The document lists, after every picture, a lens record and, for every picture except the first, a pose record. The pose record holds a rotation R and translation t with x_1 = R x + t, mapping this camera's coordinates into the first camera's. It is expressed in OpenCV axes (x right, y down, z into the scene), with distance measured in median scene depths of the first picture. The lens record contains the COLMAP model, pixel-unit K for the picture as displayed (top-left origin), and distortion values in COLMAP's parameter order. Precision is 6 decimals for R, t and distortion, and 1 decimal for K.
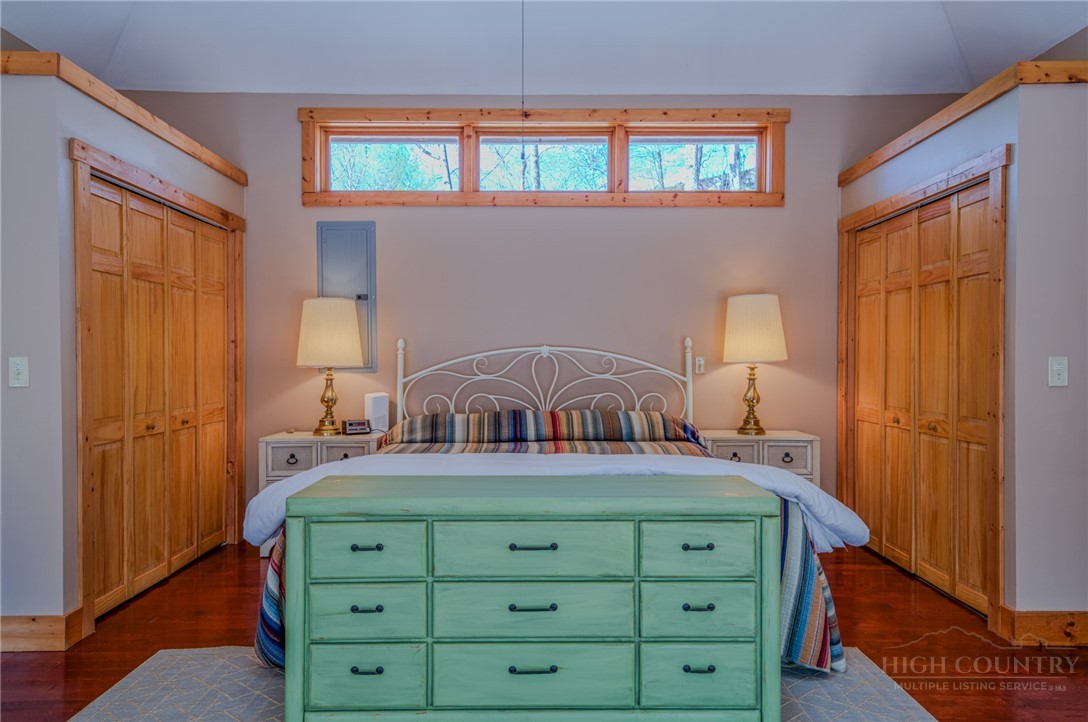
lens RADIAL K [[726.7, 0, 543.3], [0, 726.7, 370.5], [0, 0, 1]] dist [0.031359, 0.000258]
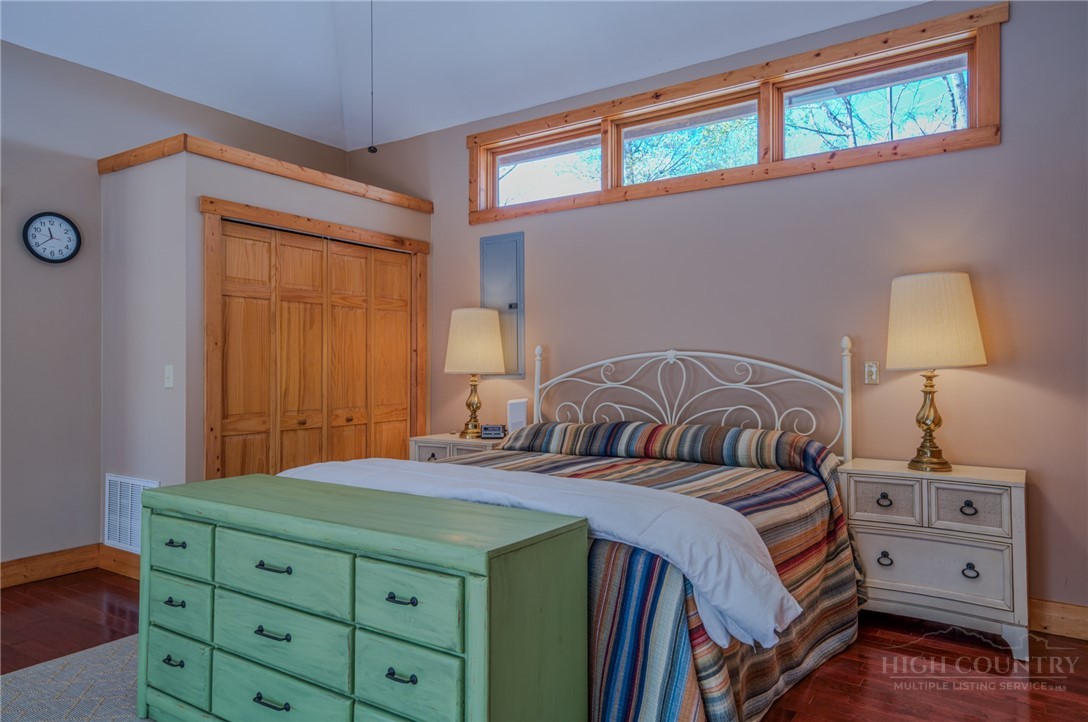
lens RADIAL K [[709.9, 0, 545.7], [0, 709.9, 356.5], [0, 0, 1]] dist [0.030394, 0.002160]
pose [[0.823985, -0.010451, -0.566515, 0.376873], [-0.006118, 0.999607, -0.027339, -0.001848], [0.566579, 0.025993, 0.823598, 0.208740]]
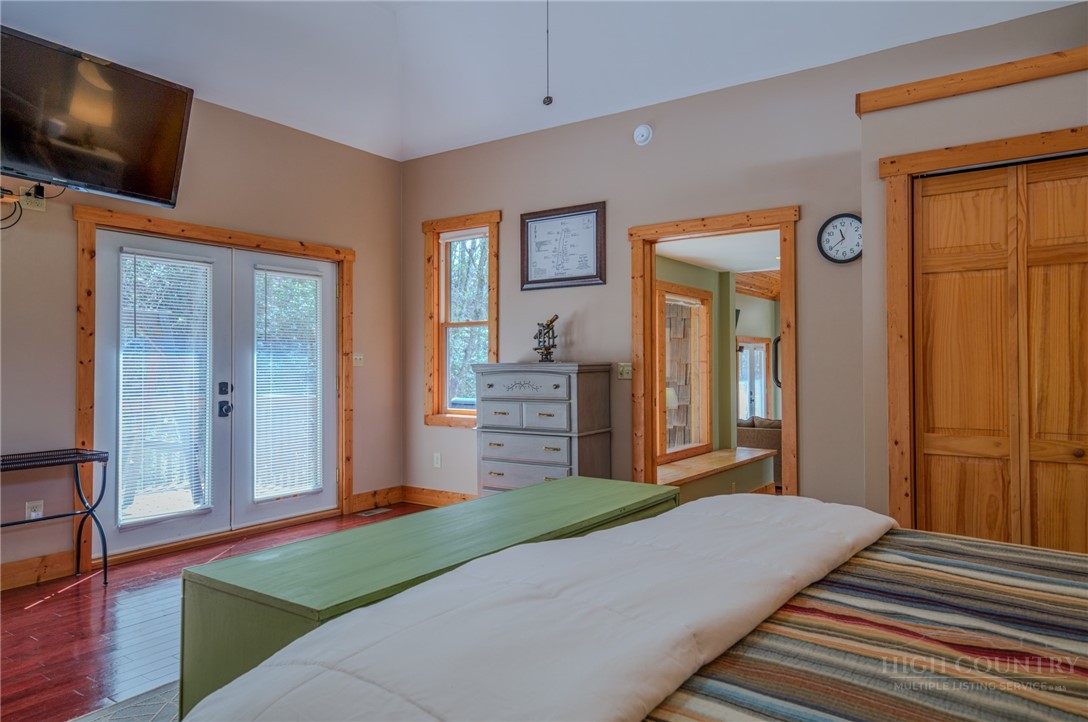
lens RADIAL K [[709.9, 0, 545.7], [0, 709.9, 356.5], [0, 0, 1]] dist [0.030394, 0.002160]
pose [[-0.575262, -0.008940, -0.817920, 0.326021], [-0.010985, 0.999935, -0.003203, -0.012835], [0.817895, 0.007142, -0.575323, 0.797462]]
